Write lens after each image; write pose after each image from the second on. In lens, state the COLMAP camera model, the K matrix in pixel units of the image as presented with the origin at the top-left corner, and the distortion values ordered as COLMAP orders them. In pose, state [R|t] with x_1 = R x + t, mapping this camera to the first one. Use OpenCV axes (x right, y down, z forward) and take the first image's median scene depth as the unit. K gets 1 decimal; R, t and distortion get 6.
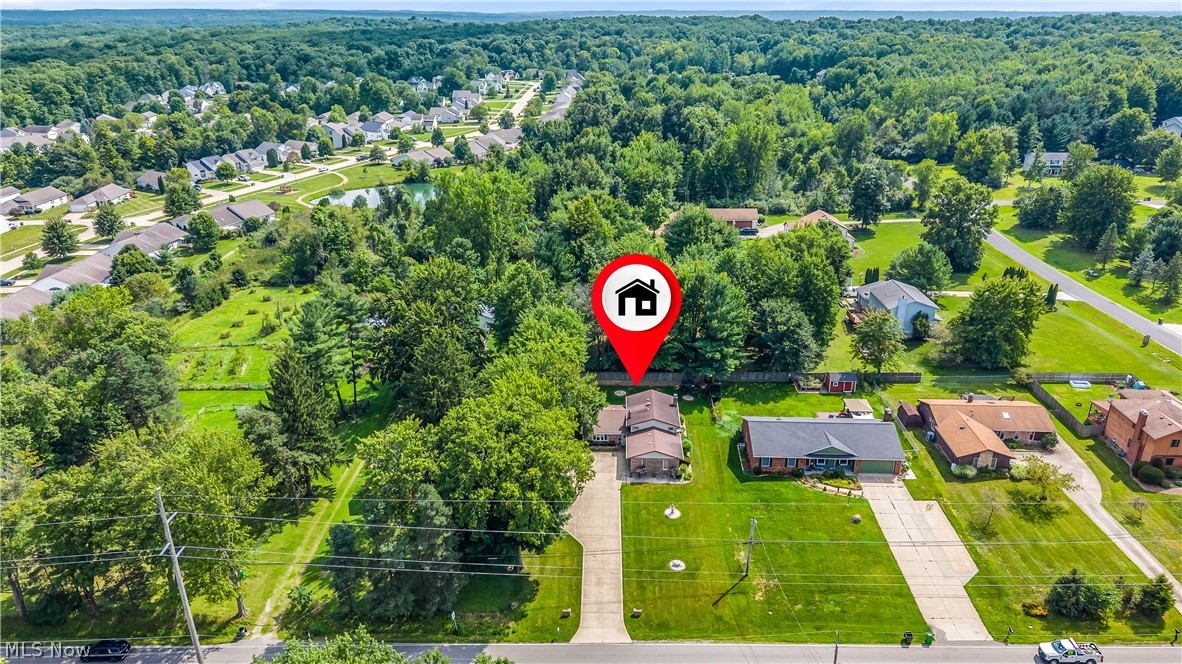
lens RADIAL K [[803.1, 0, 591.0], [0, 803.1, 332.0], [0, 0, 1]] dist [0.045673, -0.052134]
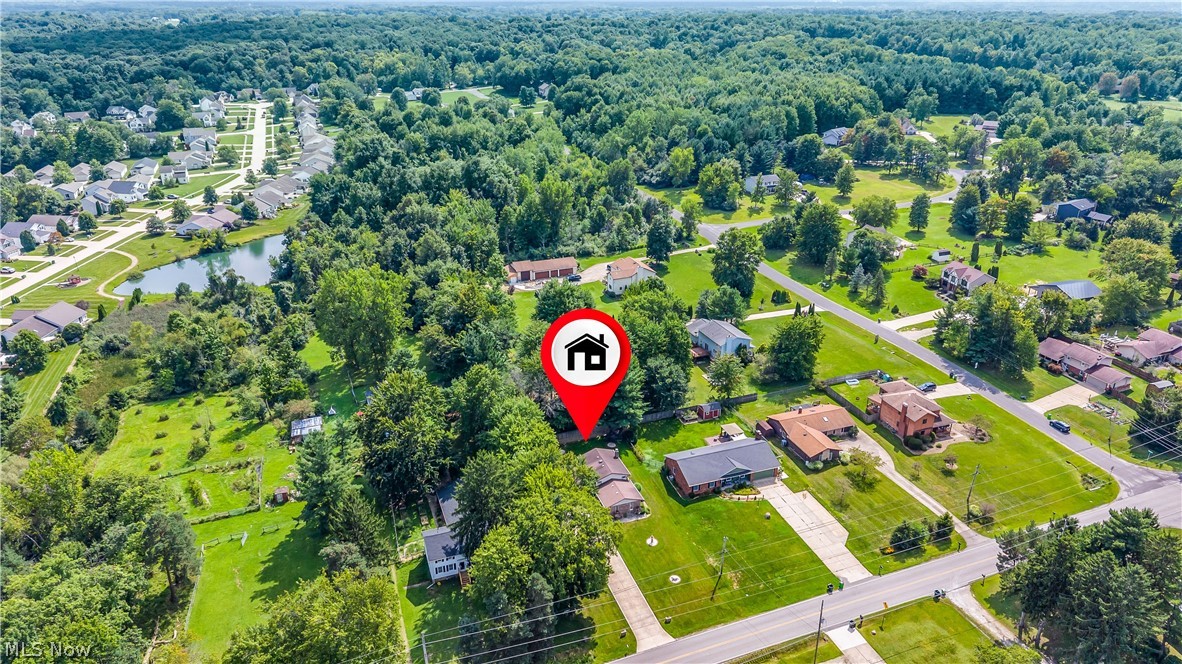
lens RADIAL K [[803.1, 0, 591.0], [0, 803.1, 332.0], [0, 0, 1]] dist [0.045673, -0.052134]
pose [[0.926687, -0.157044, 0.341450, -0.304507], [0.145872, 0.987583, 0.058327, -0.169174], [-0.346369, -0.004242, 0.938089, -0.199725]]
